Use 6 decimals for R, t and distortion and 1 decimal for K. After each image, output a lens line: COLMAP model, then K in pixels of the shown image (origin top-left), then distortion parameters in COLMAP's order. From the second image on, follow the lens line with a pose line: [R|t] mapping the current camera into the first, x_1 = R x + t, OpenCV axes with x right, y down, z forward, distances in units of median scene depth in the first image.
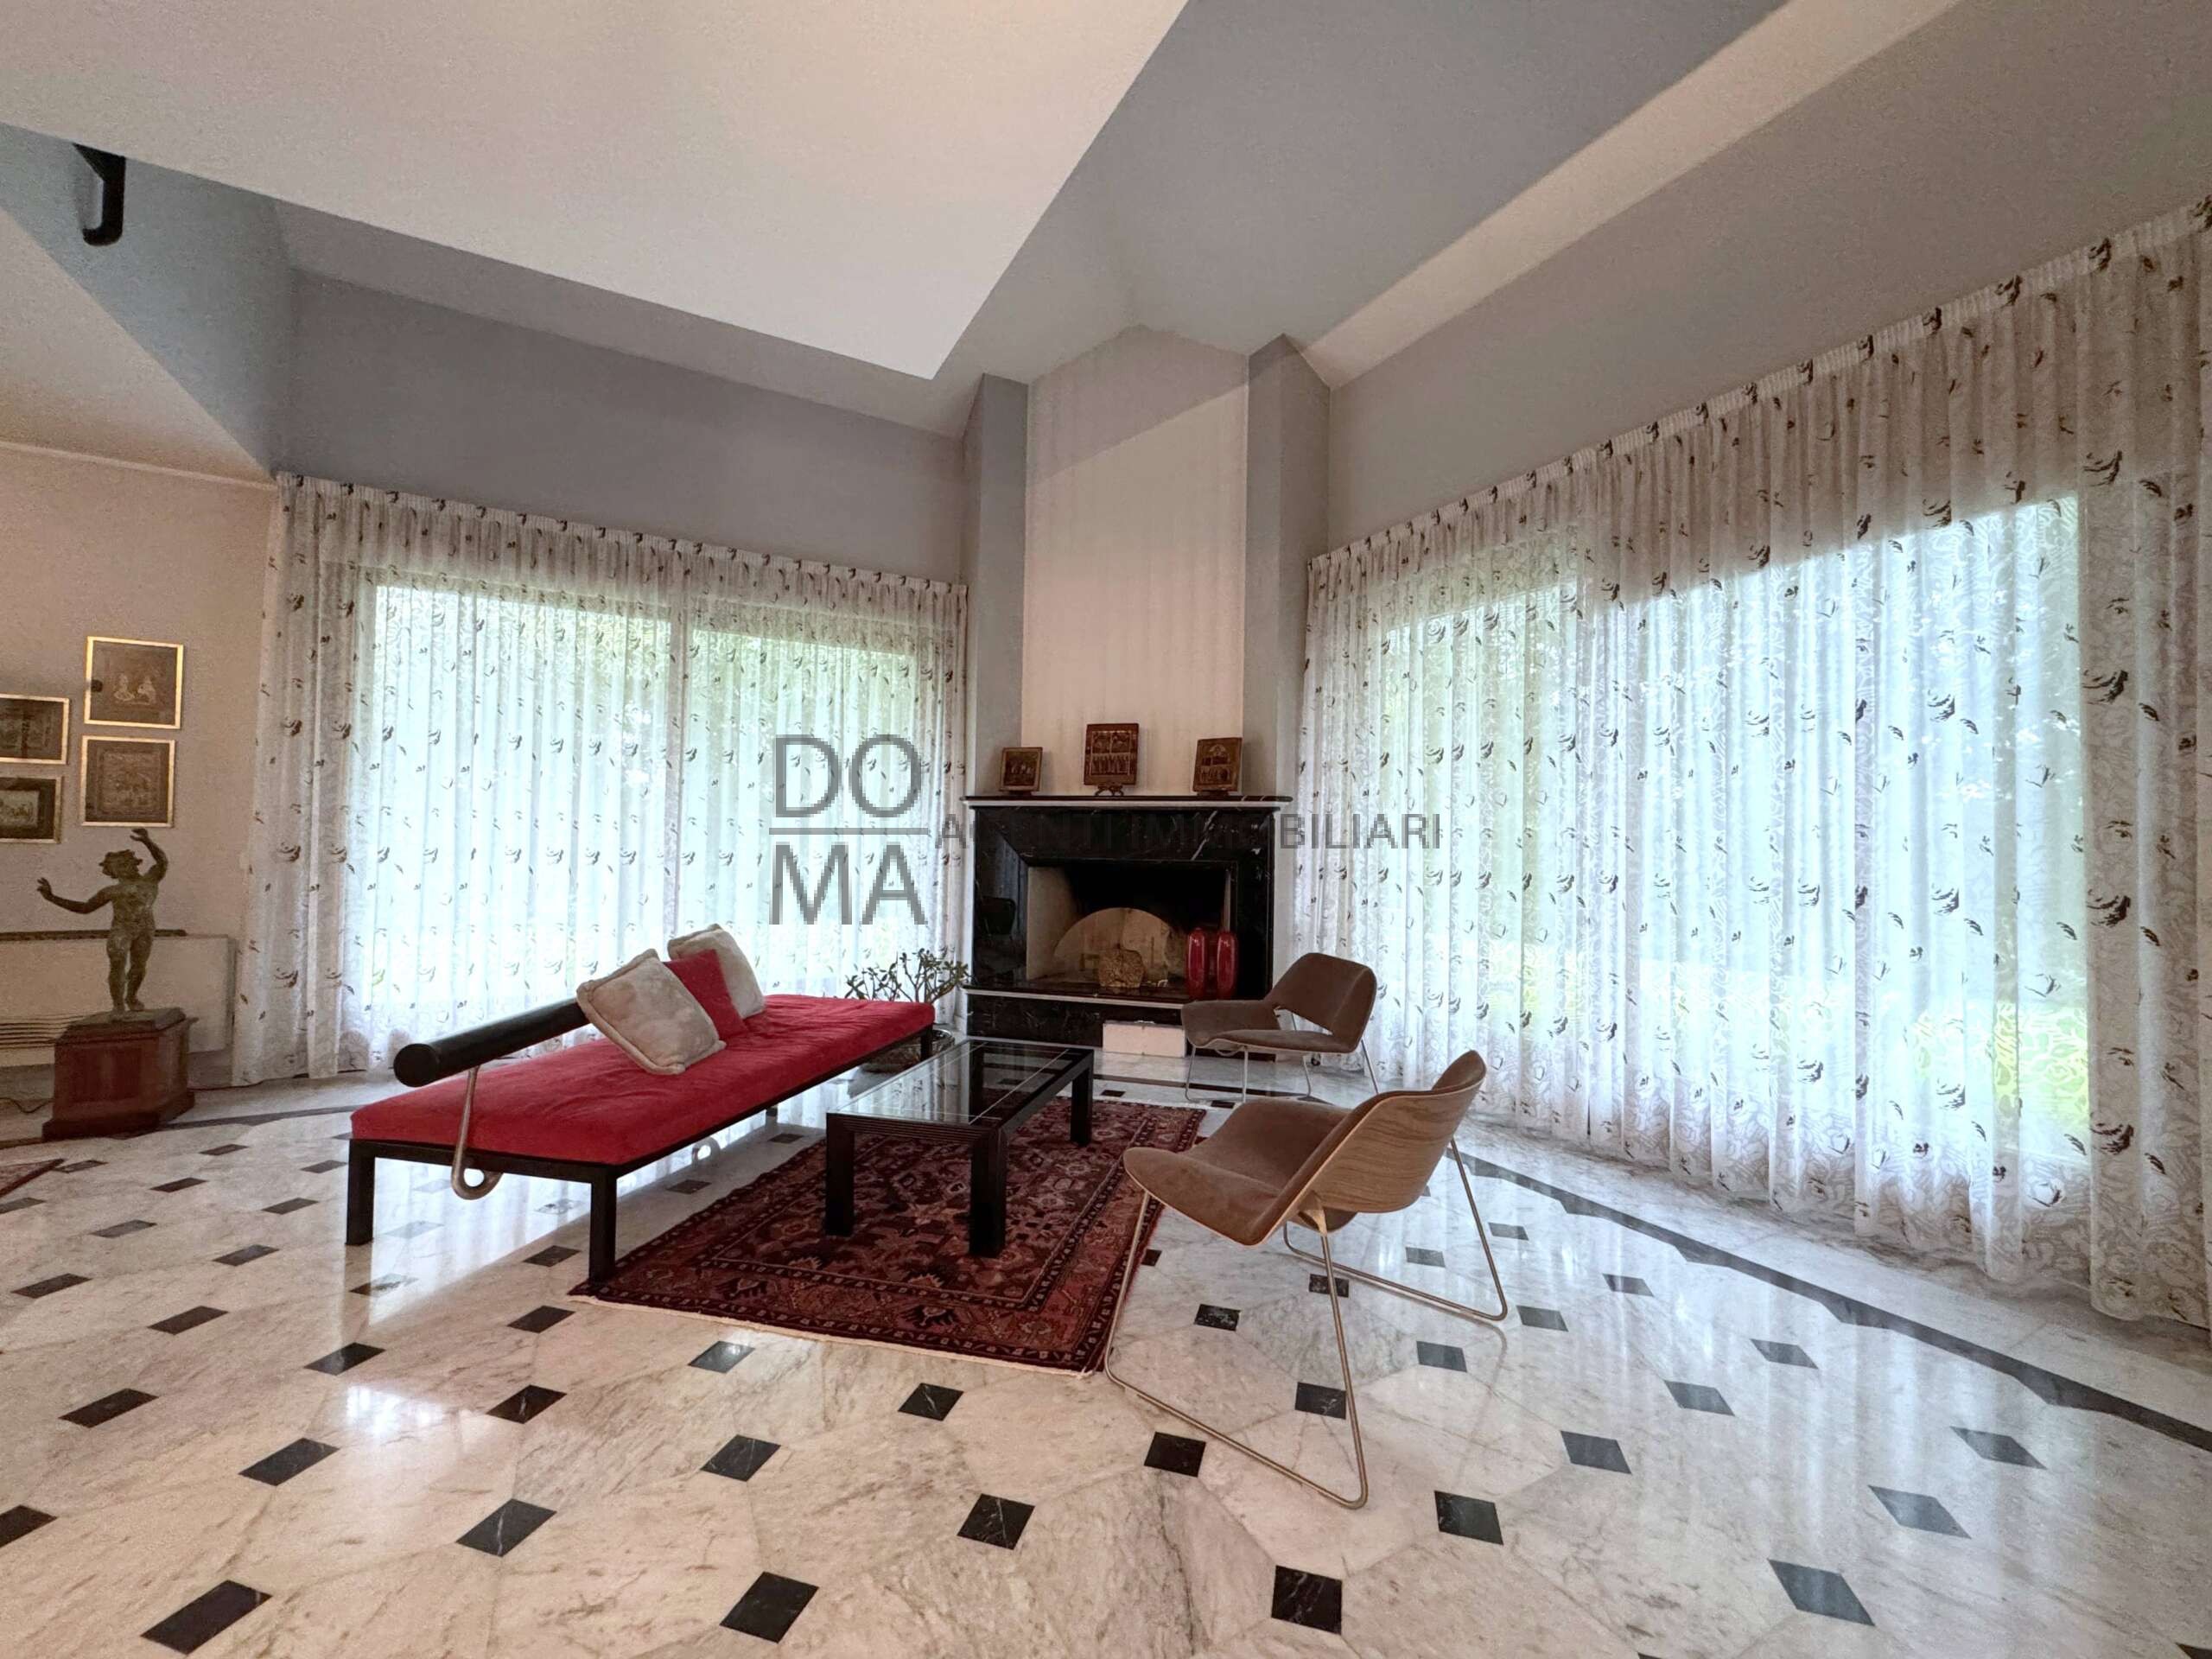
lens RADIAL K [[876.5, 0, 1108.2], [0, 876.5, 832.1], [0, 0, 1]] dist [-0.004036, 0.000791]
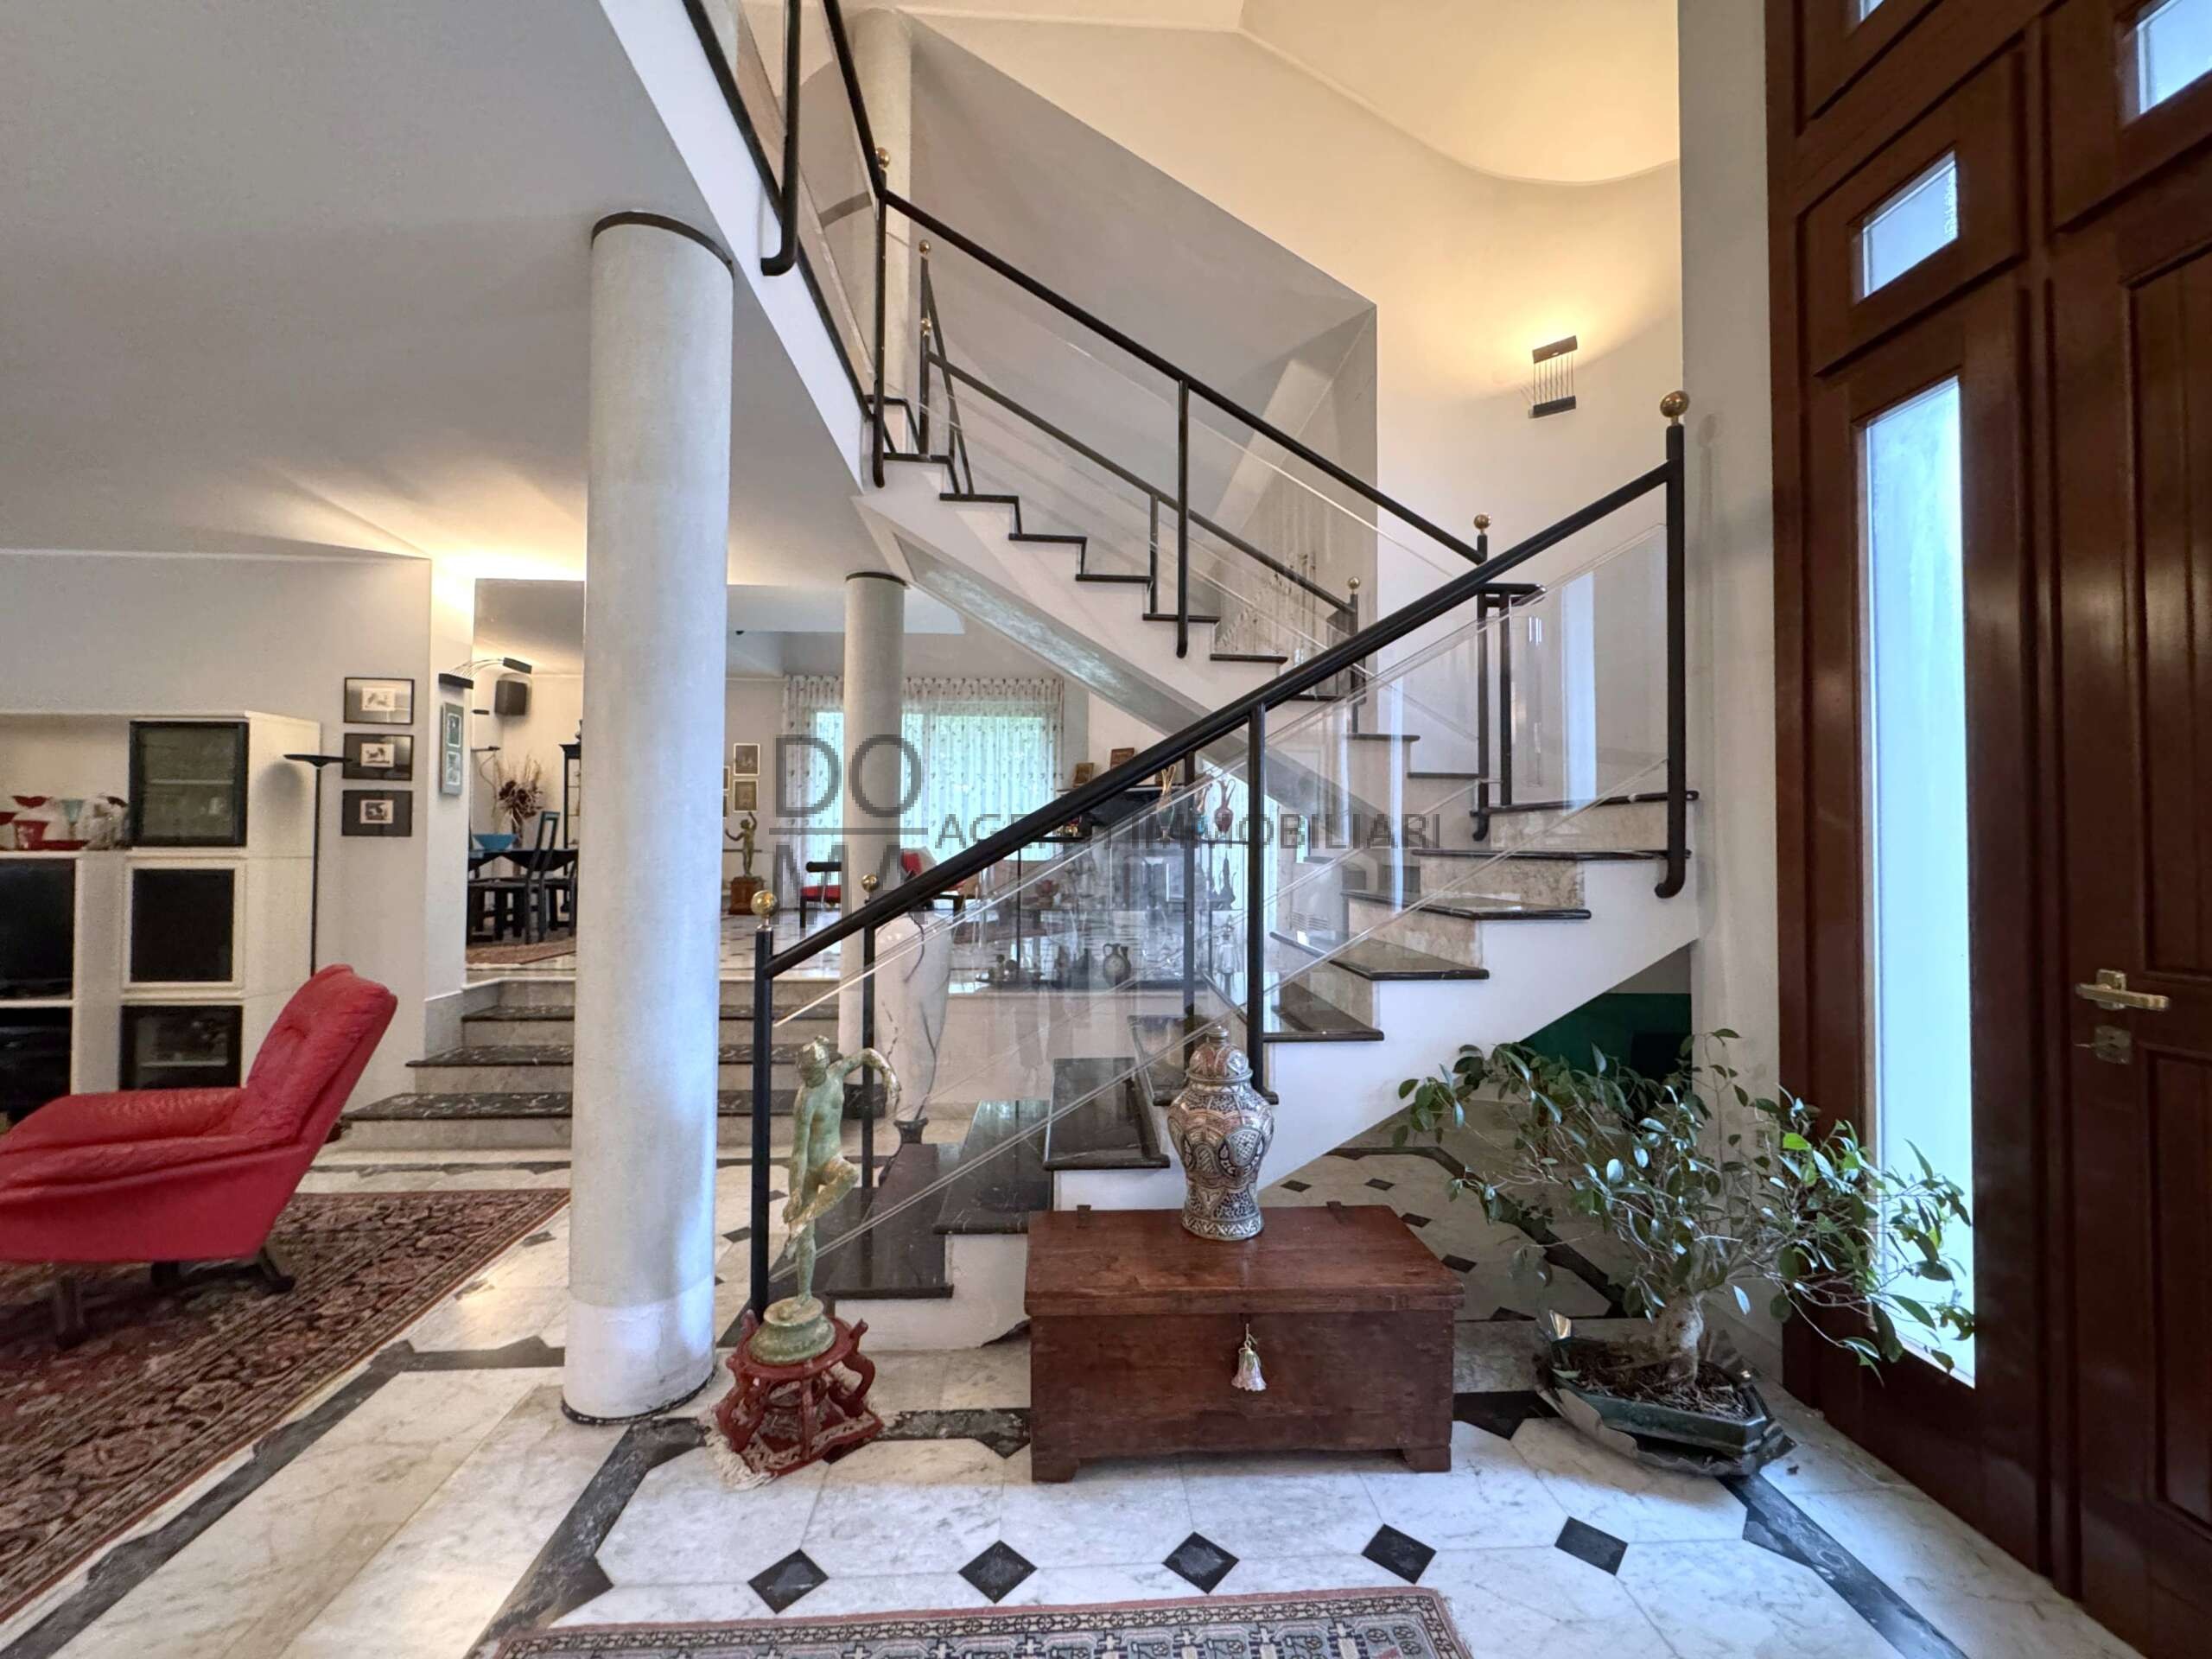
lens RADIAL K [[876.5, 0, 1079.8], [0, 876.5, 826.2], [0, 0, 1]] dist [-0.004036, 0.000791]
pose [[0.902685, -0.025701, -0.429534, 0.900400], [0.020007, 0.999642, -0.017768, 0.096055], [0.429837, 0.007445, 0.902876, -0.924640]]
